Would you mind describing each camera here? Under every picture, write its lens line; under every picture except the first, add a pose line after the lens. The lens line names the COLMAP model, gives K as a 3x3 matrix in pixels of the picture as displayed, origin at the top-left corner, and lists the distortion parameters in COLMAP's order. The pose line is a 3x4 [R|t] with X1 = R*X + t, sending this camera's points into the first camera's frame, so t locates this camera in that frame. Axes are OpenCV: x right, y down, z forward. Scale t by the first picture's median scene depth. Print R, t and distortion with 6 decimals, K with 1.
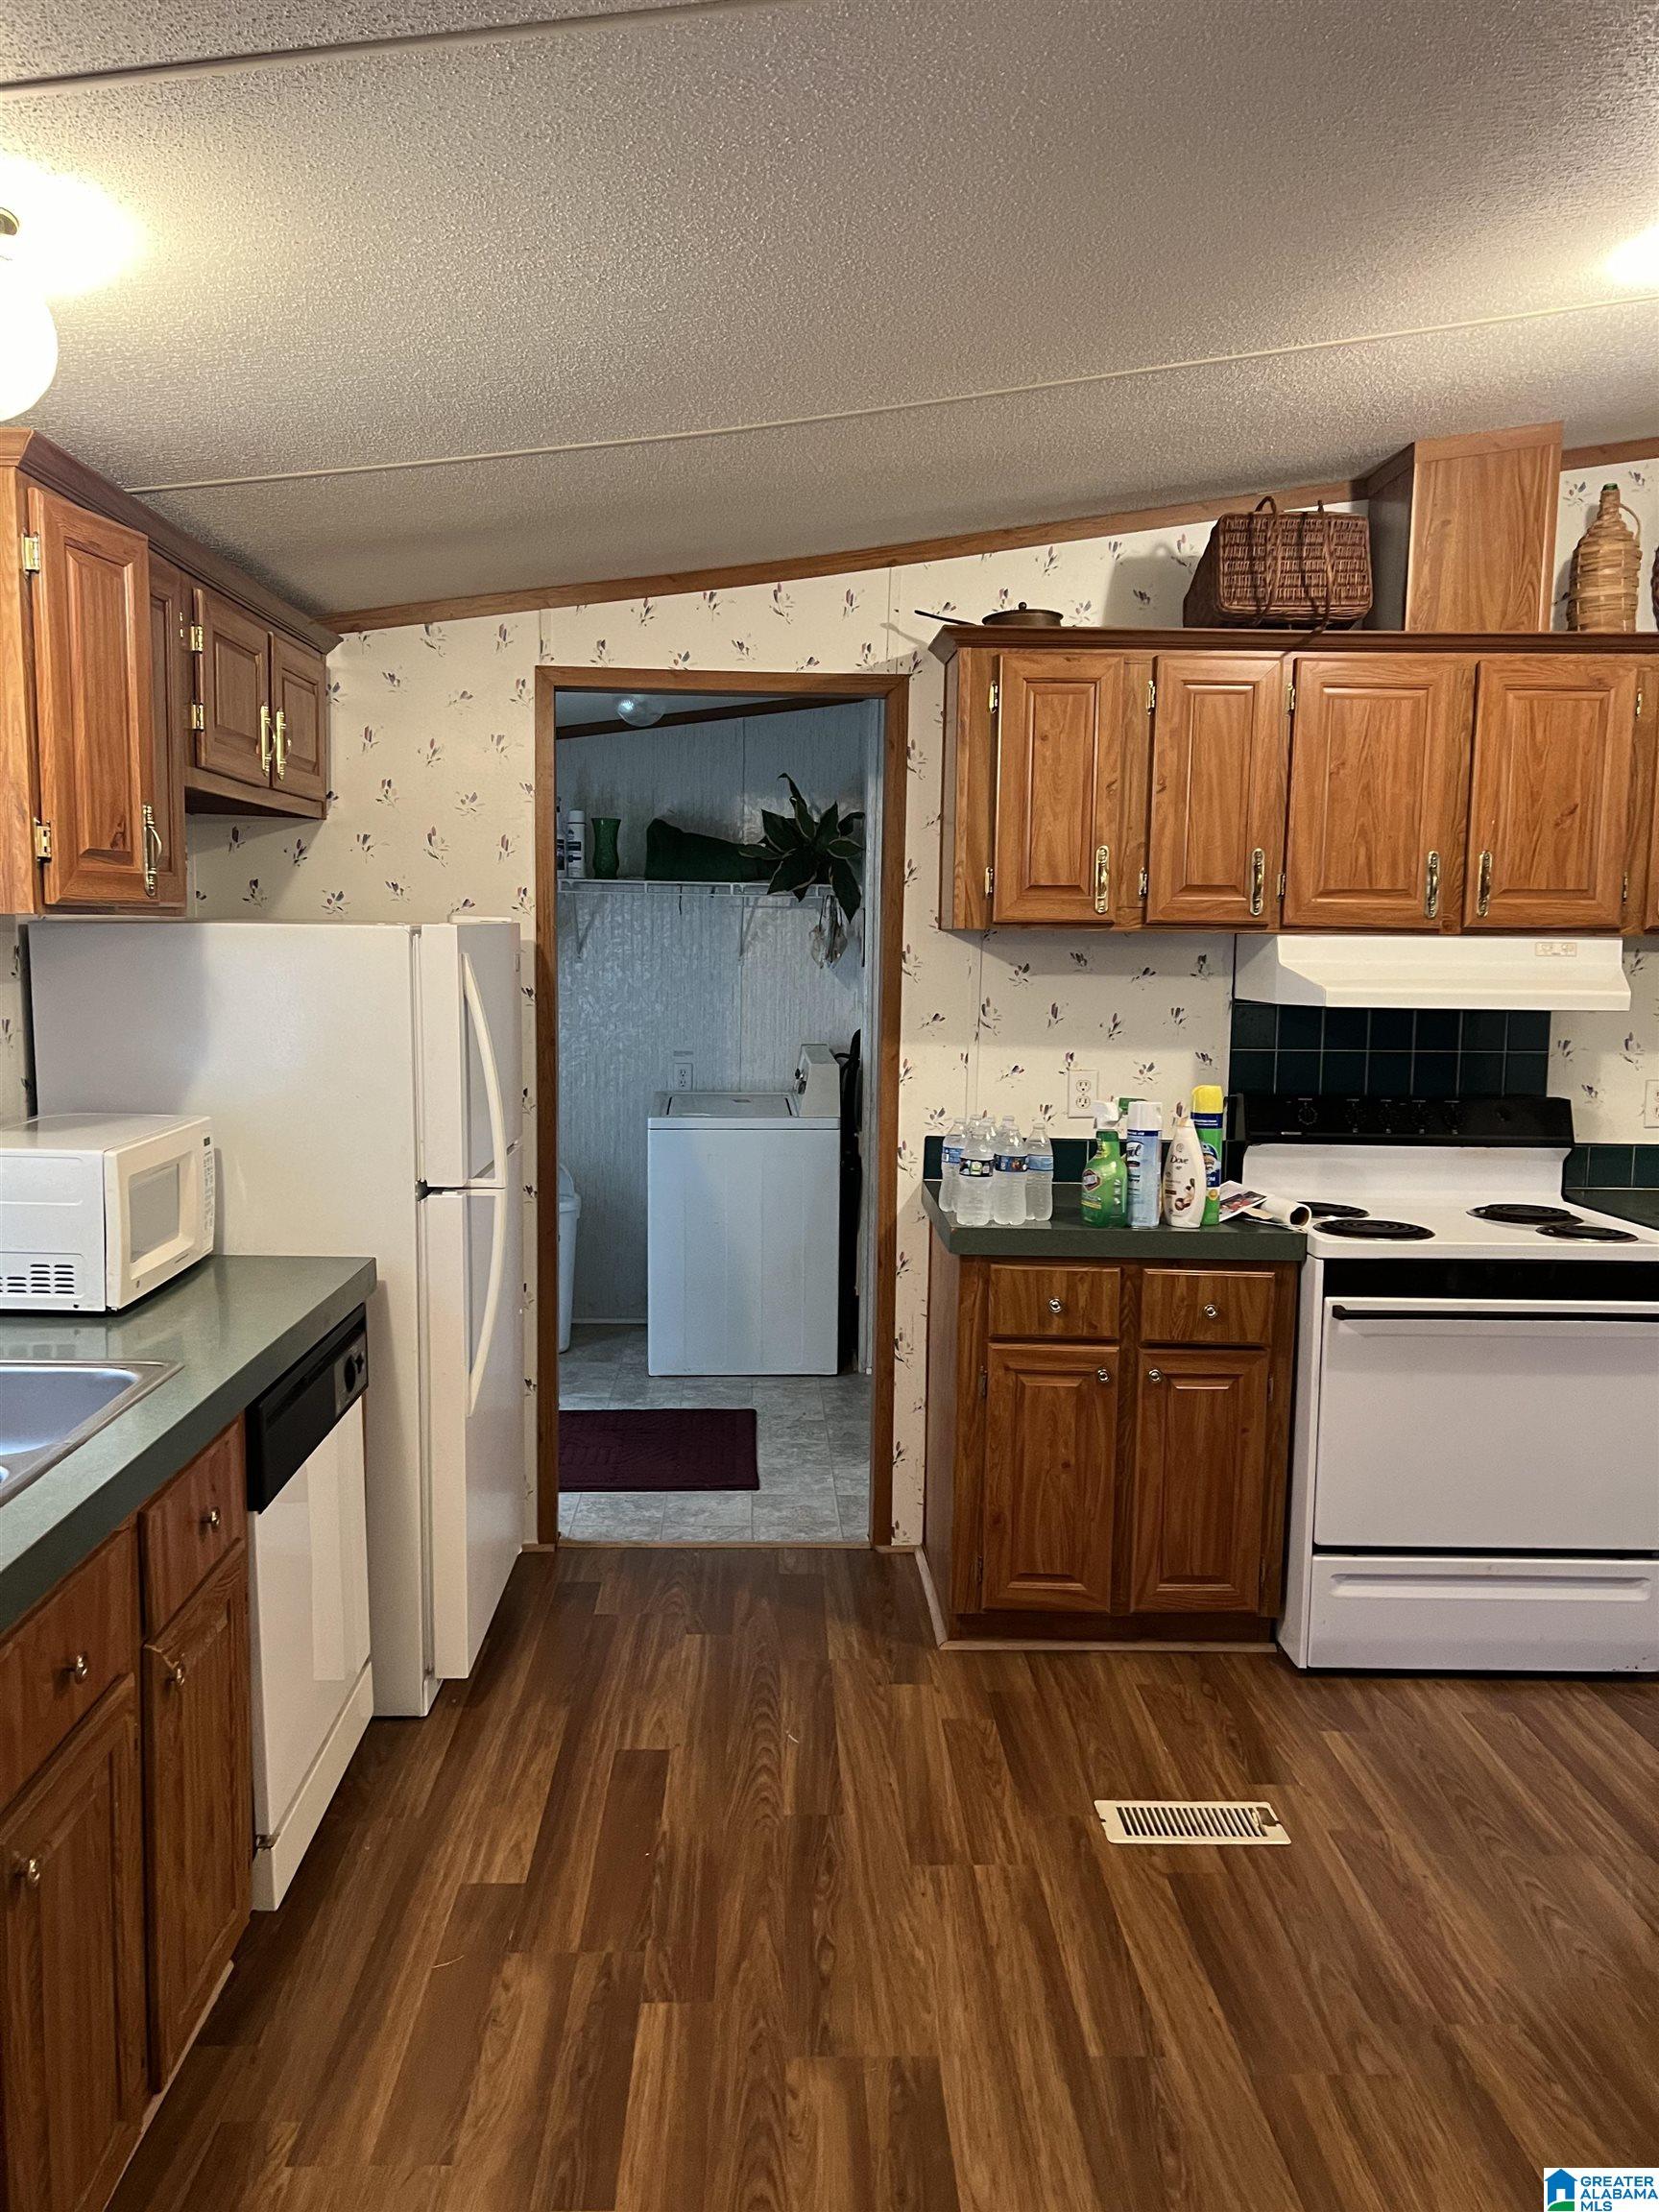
lens RADIAL K [[1656.7, 0, 829.5], [0, 1656.7, 1106.0], [0, 0, 1]] dist [0.064731, -0.059289]
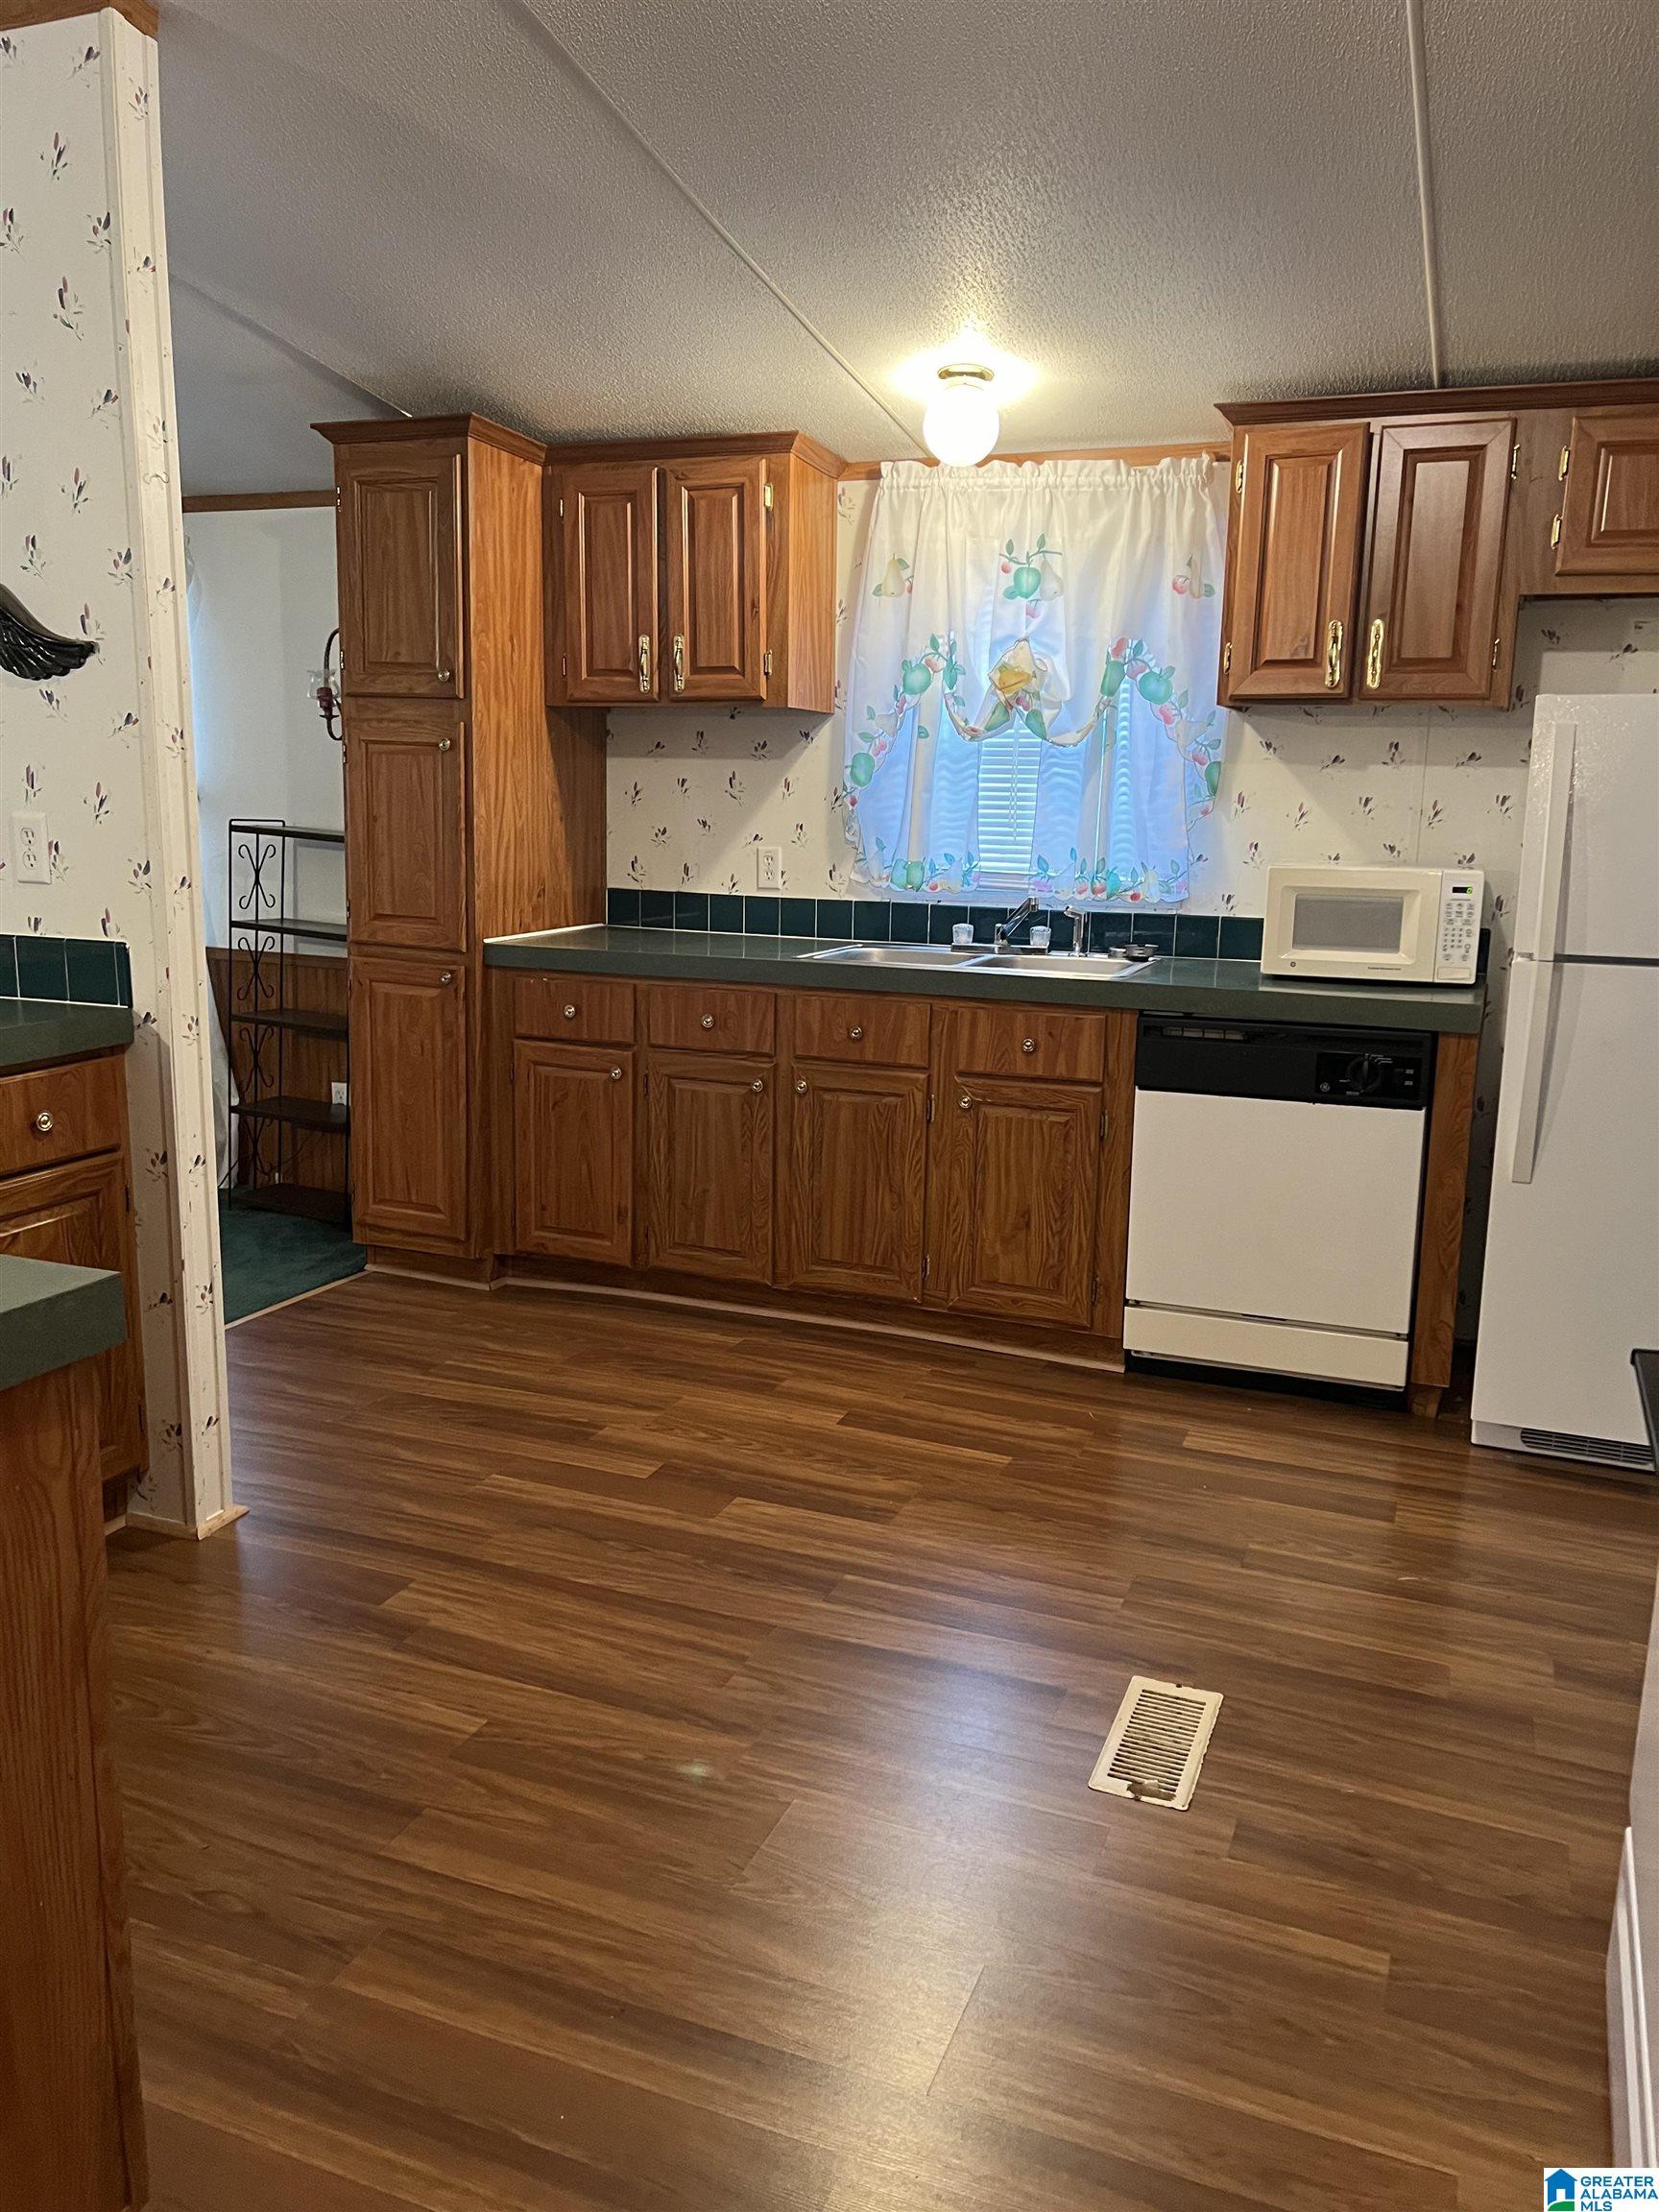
lens RADIAL K [[1656.7, 0, 829.5], [0, 1656.7, 1106.0], [0, 0, 1]] dist [0.064731, -0.059289]
pose [[-0.399005, 0.144559, -0.905482, 1.163920], [-0.133153, 0.967893, 0.213197, -0.028531], [0.907230, 0.205634, -0.366945, 1.302965]]
